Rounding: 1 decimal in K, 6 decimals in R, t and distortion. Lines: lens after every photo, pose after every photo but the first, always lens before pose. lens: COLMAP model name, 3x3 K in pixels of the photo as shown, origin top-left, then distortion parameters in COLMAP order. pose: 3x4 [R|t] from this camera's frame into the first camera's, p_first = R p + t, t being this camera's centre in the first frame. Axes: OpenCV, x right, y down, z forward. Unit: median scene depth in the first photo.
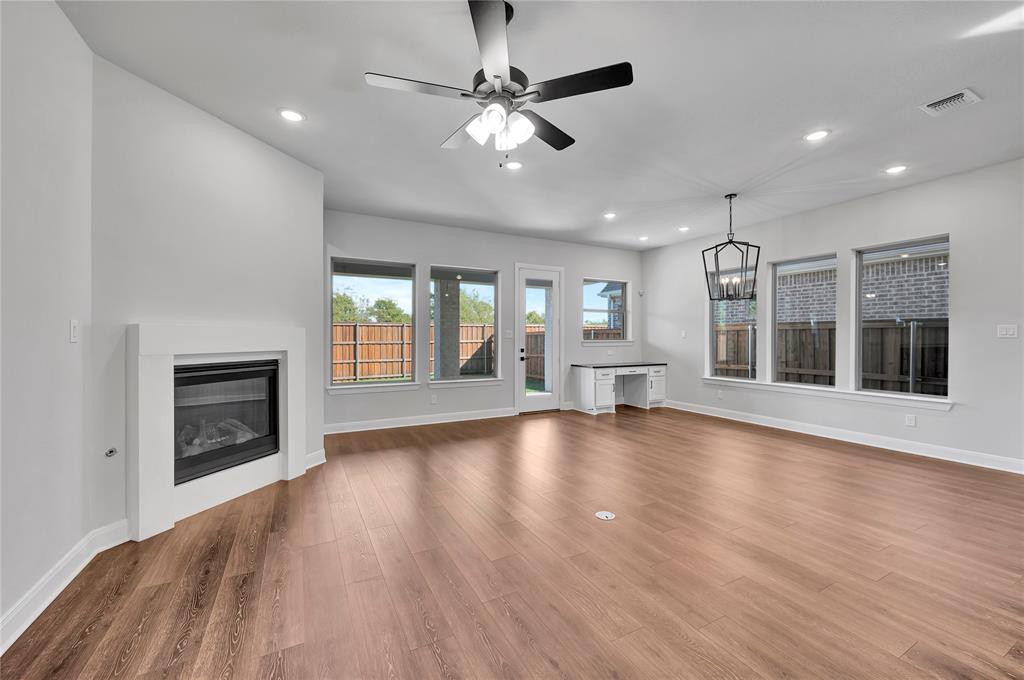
lens RADIAL K [[404.5, 0, 508.4], [0, 404.5, 338.7], [0, 0, 1]] dist [0.002700, -0.001636]
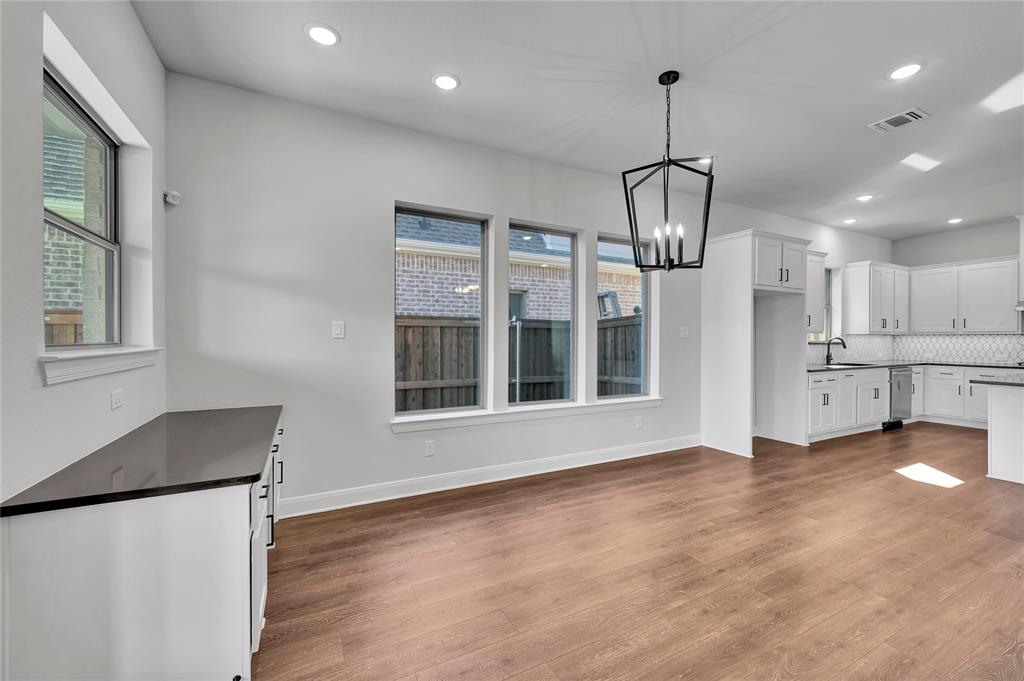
lens RADIAL K [[419.7, 0, 514.3], [0, 419.7, 340.7], [0, 0, 1]] dist [0.000344, -0.000079]
pose [[-0.003069, -0.006571, 0.999974, -0.010901], [0.000438, 0.999978, 0.006572, -0.002444], [-0.999995, 0.000458, -0.003066, 0.841061]]
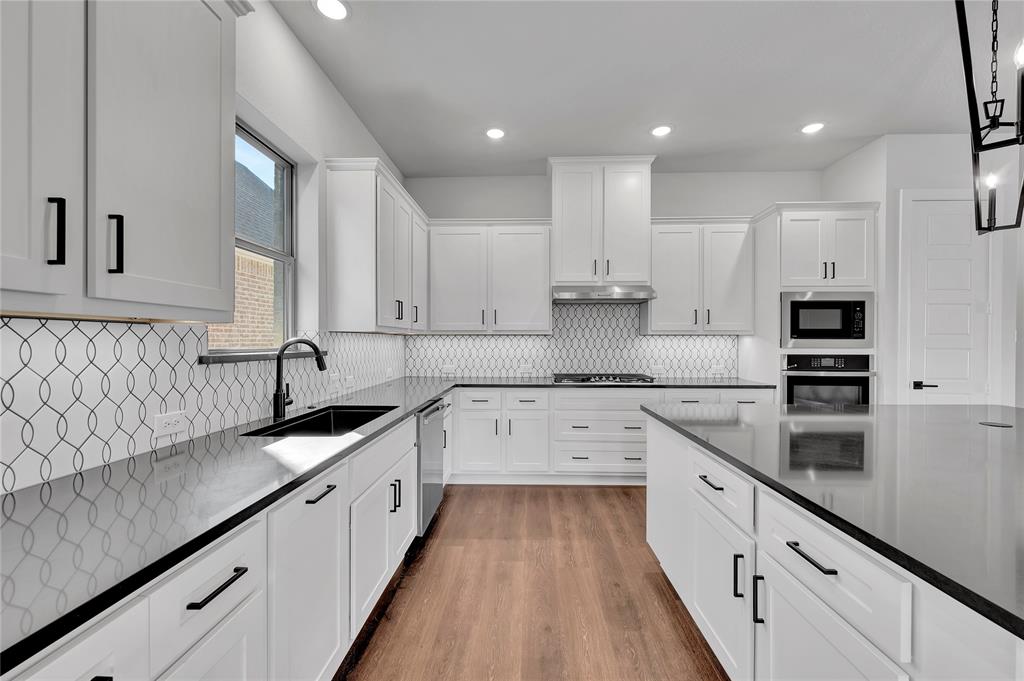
lens RADIAL K [[404.5, 0, 513.9], [0, 404.5, 342.7], [0, 0, 1]] dist [0.002700, -0.001636]
pose [[-0.869698, -0.003098, 0.493574, 0.532015], [0.000489, 0.999974, 0.007137, -0.002334], [-0.493583, 0.006448, -0.869675, 0.388543]]
